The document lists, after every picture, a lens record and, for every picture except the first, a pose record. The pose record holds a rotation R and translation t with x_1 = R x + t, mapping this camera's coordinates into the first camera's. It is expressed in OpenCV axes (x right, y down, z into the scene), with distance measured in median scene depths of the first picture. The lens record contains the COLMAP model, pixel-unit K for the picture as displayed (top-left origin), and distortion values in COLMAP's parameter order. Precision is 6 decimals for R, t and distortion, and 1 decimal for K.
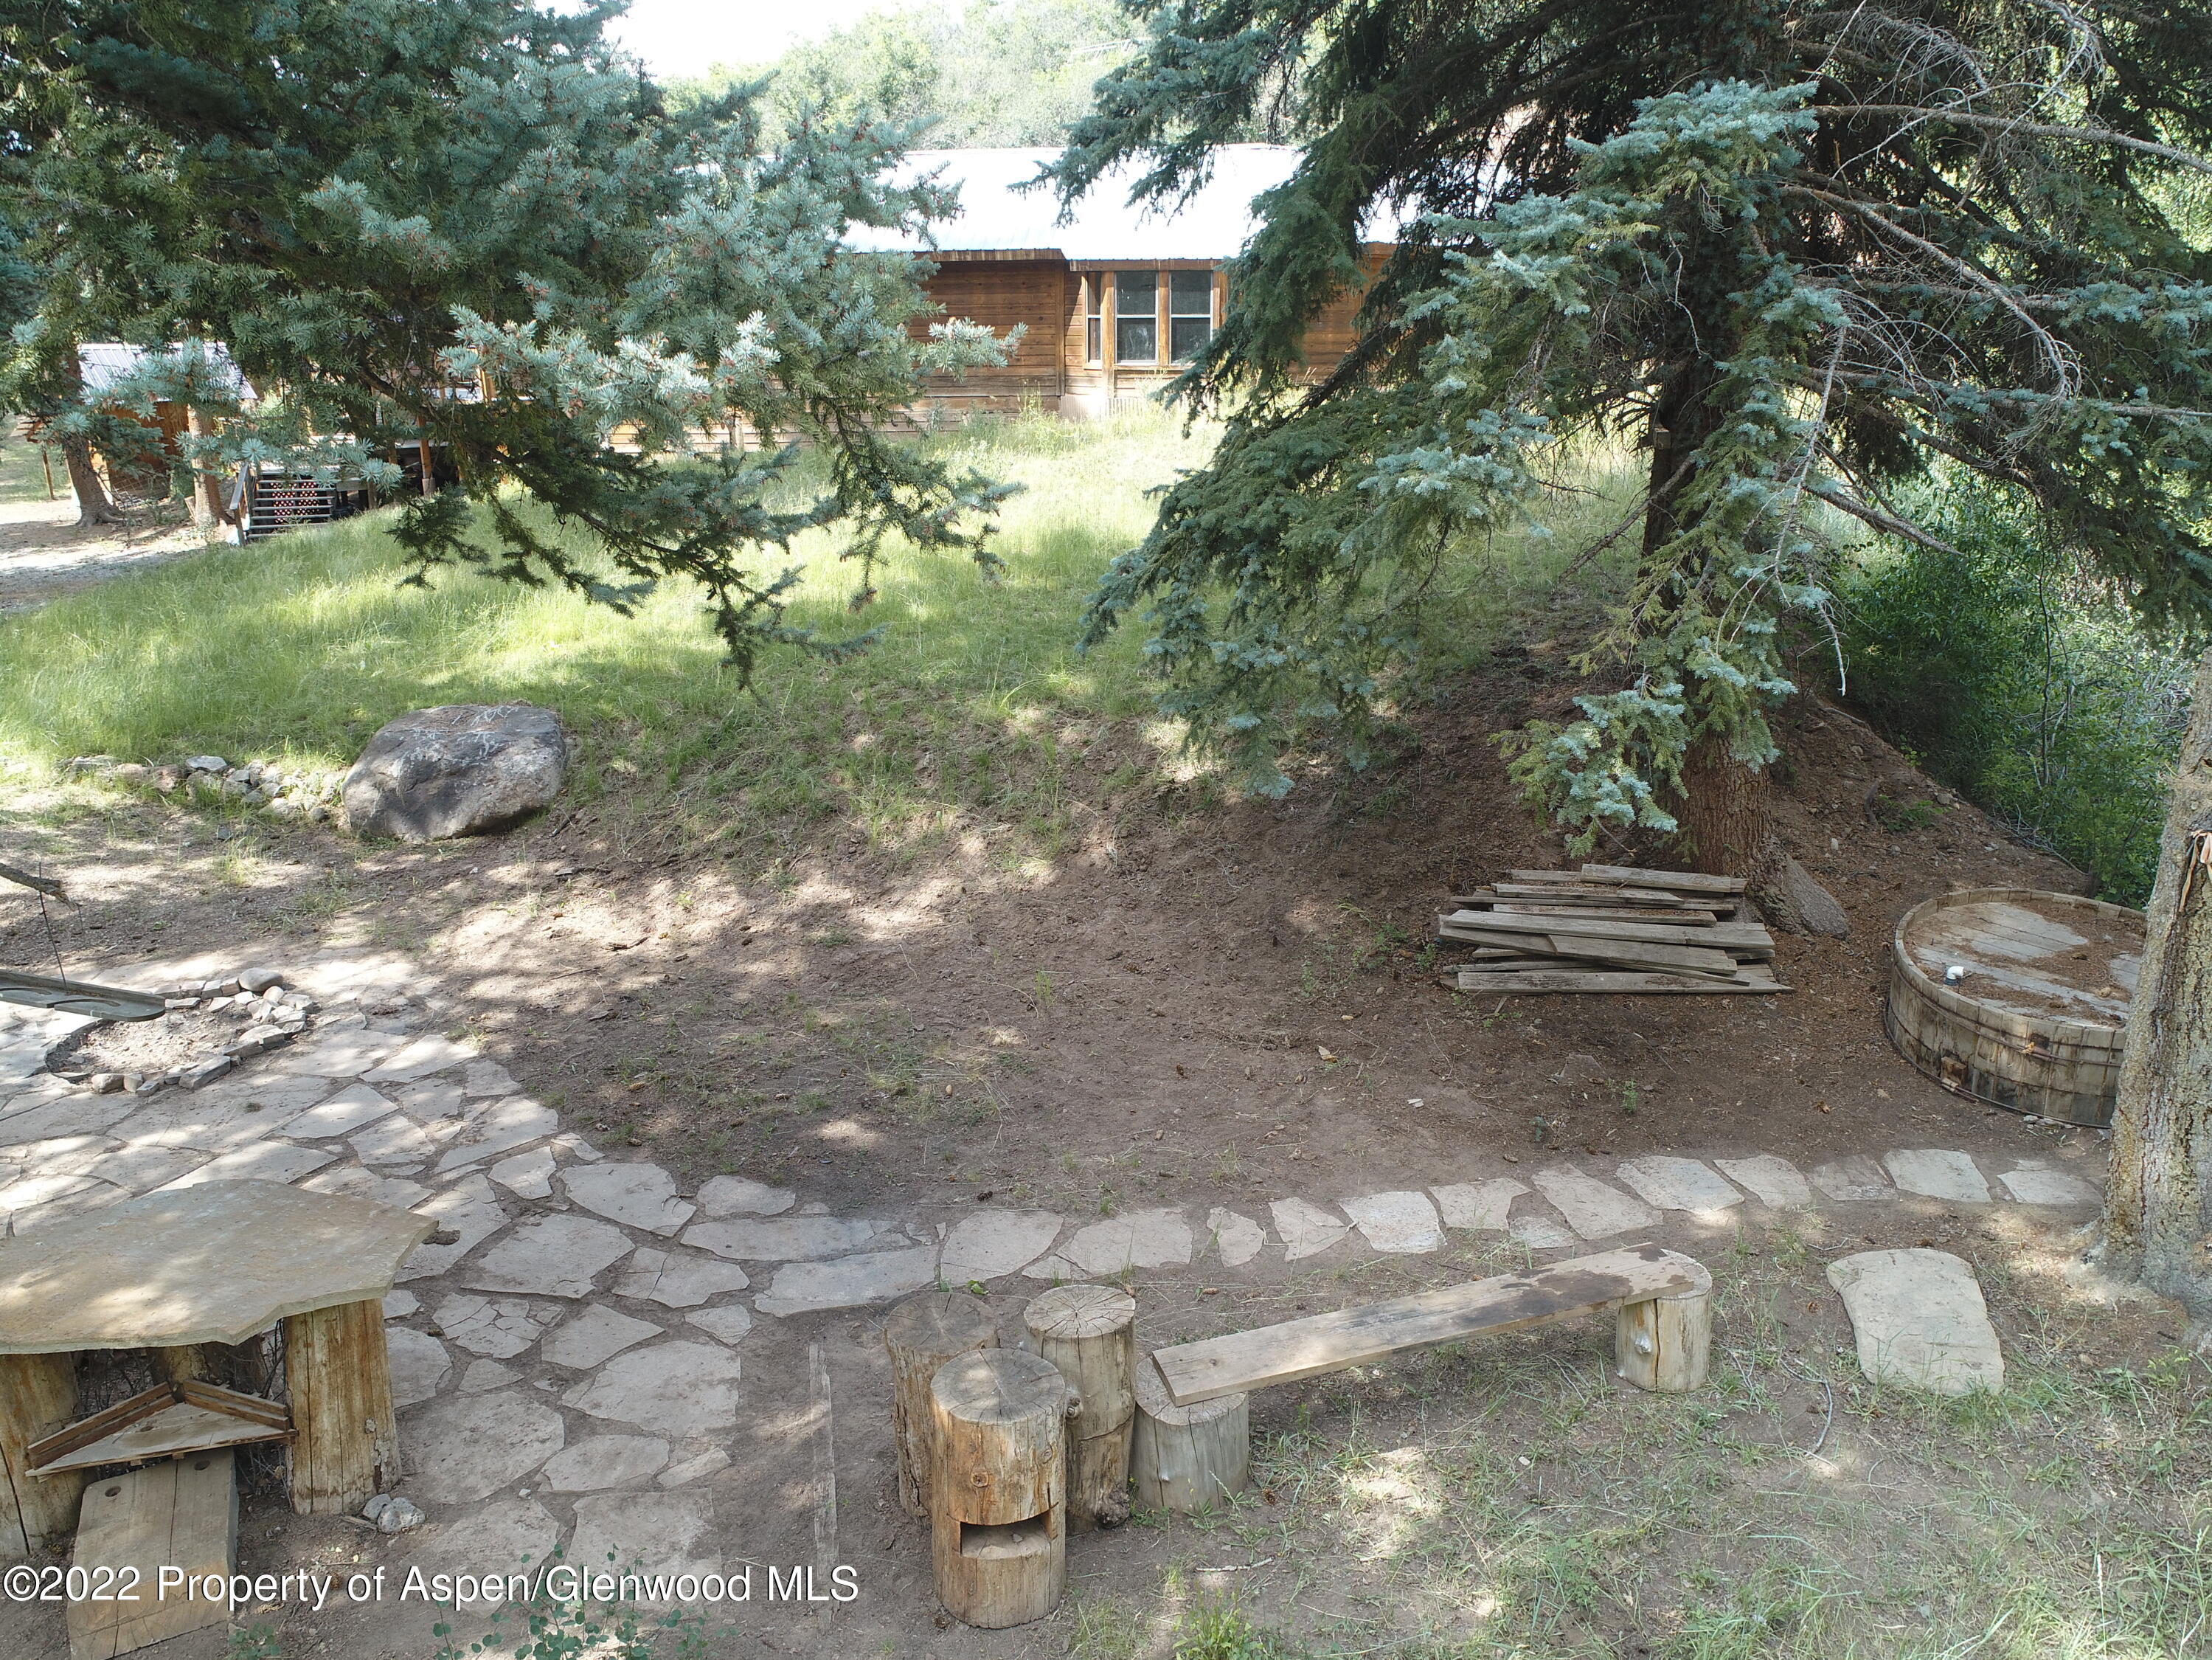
lens RADIAL K [[1661.4, 0, 1108.1], [0, 1661.4, 828.4], [0, 0, 1]] dist [-0.003276, 0.002340]
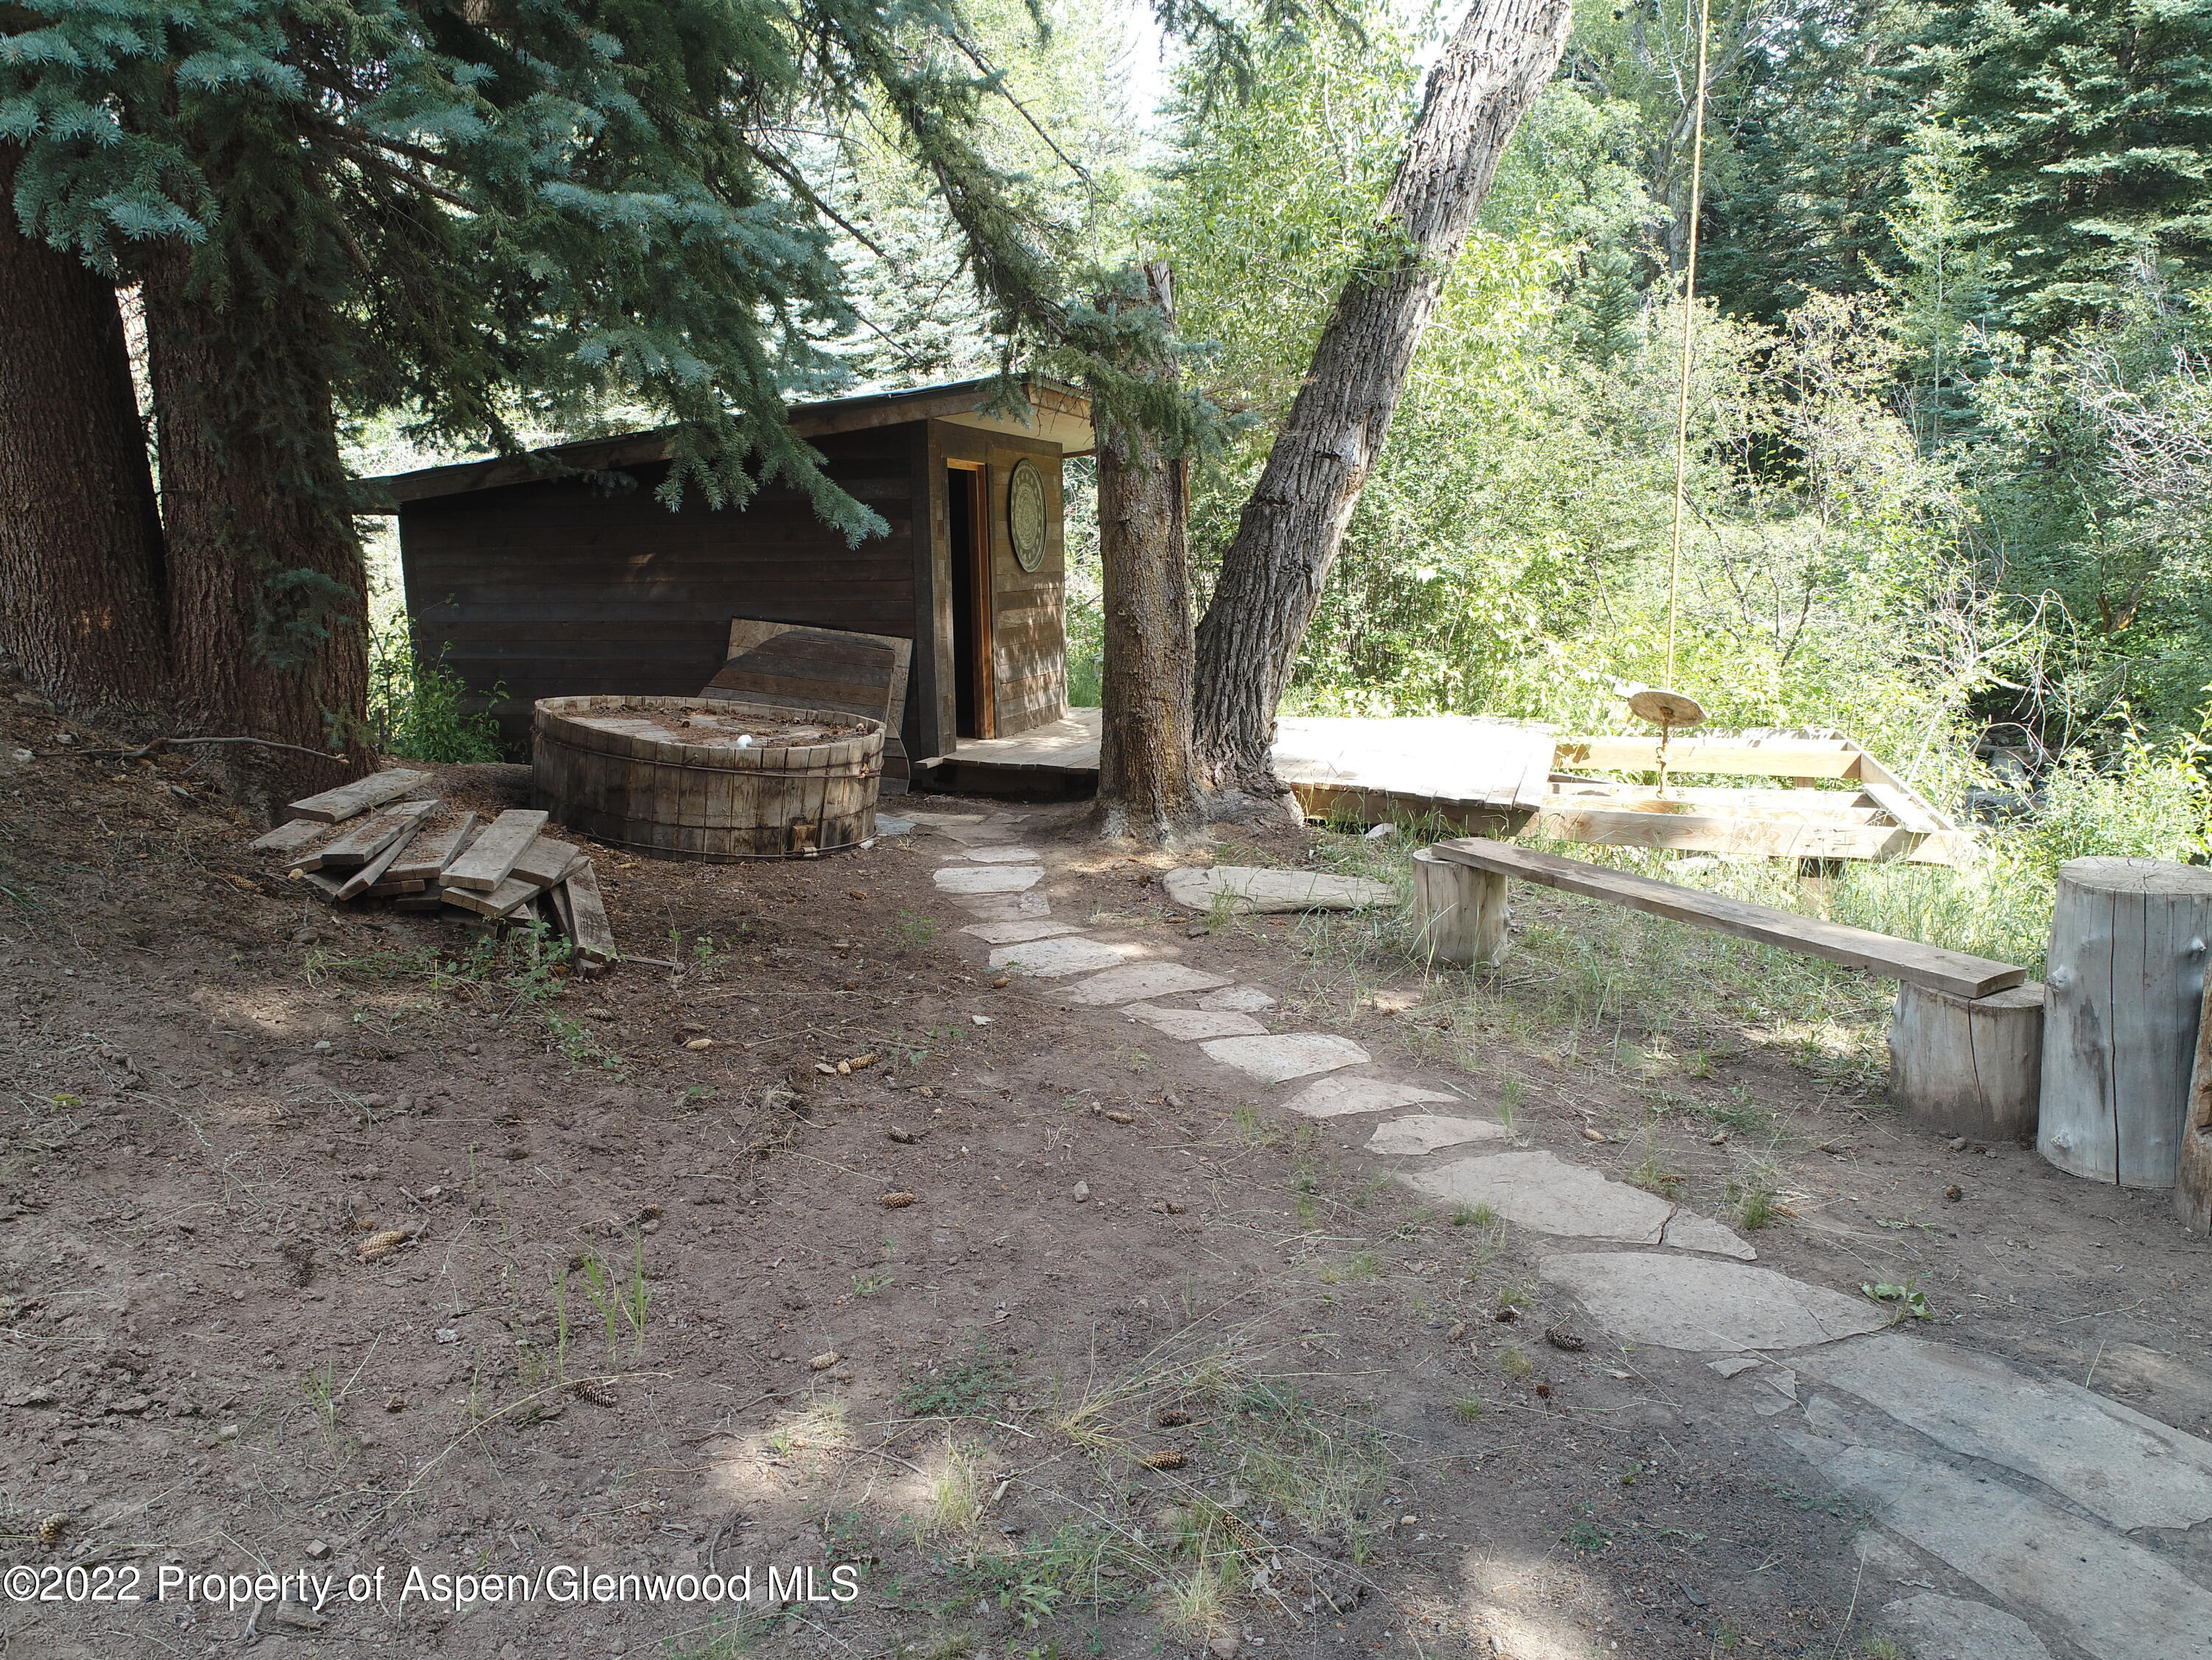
lens RADIAL K [[1661.4, 0, 1109.2], [0, 1661.4, 828.2], [0, 0, 1]] dist [-0.003276, 0.002340]
pose [[-0.333831, -0.163124, 0.928411, -0.304631], [0.301130, 0.914849, 0.269019, -0.041616], [-0.893240, 0.369379, -0.256284, 0.851463]]
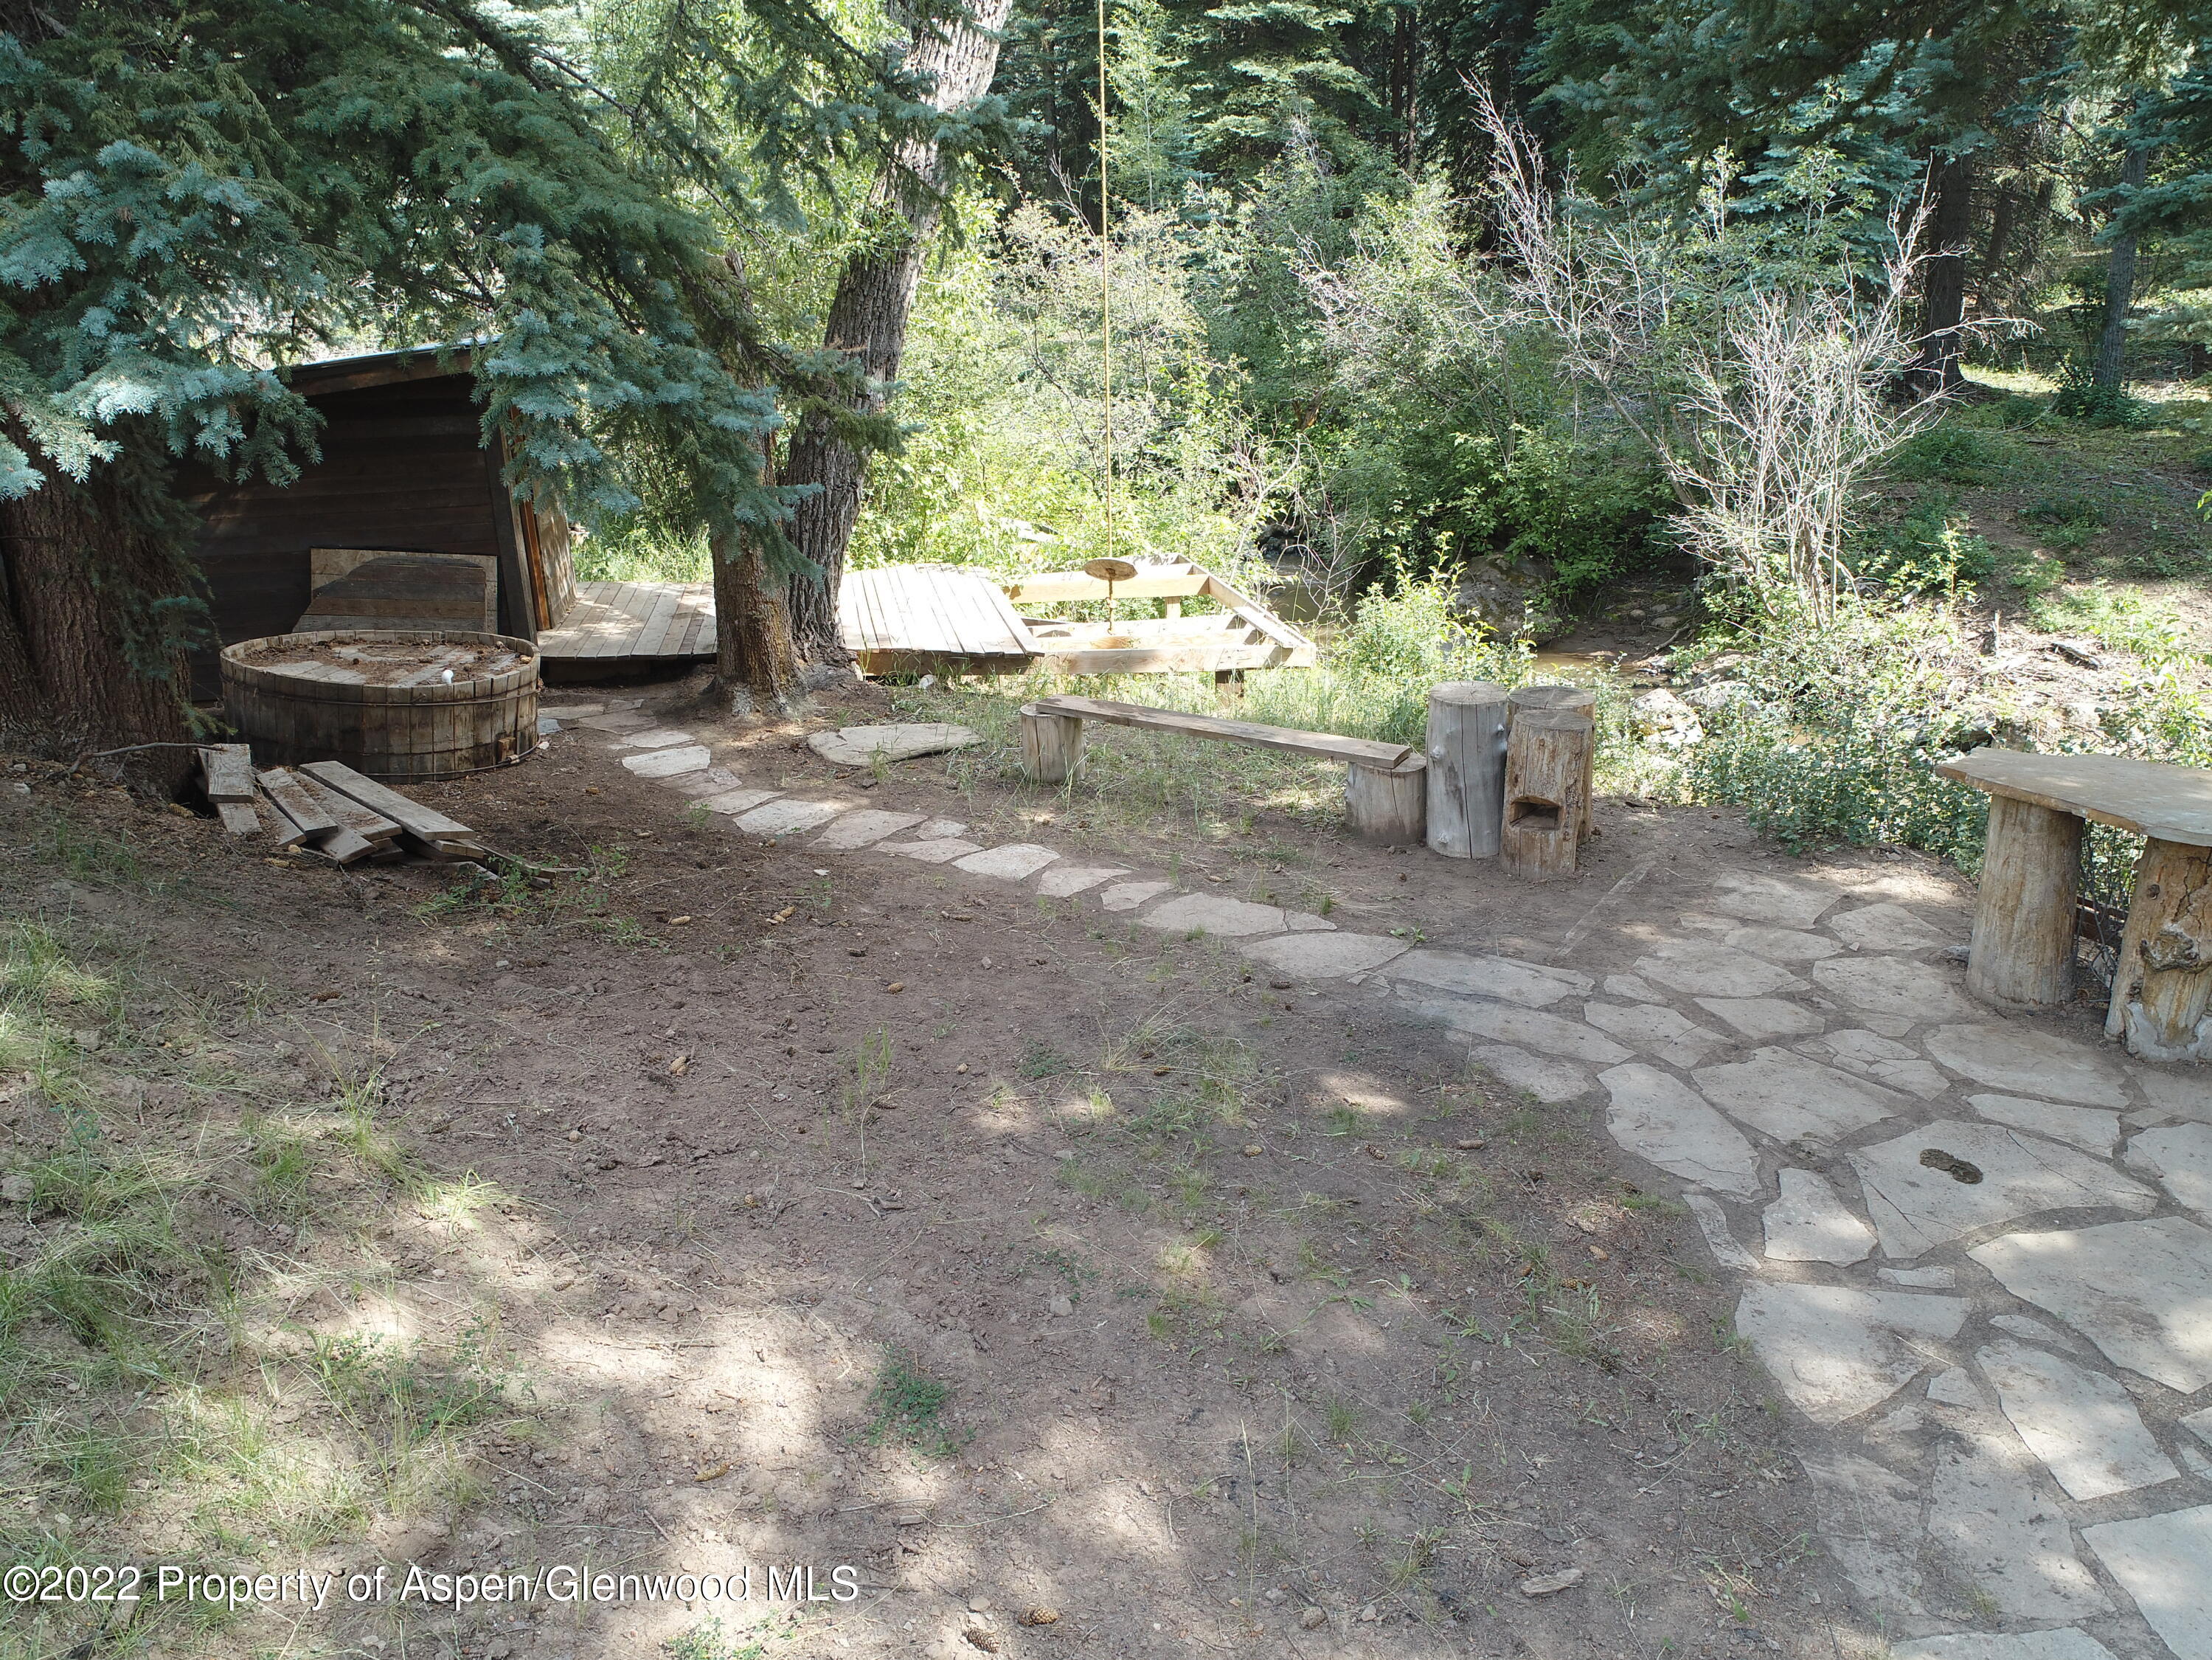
lens RADIAL K [[1661.4, 0, 1107.1], [0, 1661.4, 830.2], [0, 0, 1]] dist [-0.003276, 0.002340]
pose [[-0.722636, -0.206552, 0.659647, -0.405770], [0.235559, 0.823600, 0.515941, -0.223940], [-0.649854, 0.528223, -0.546507, 1.080334]]
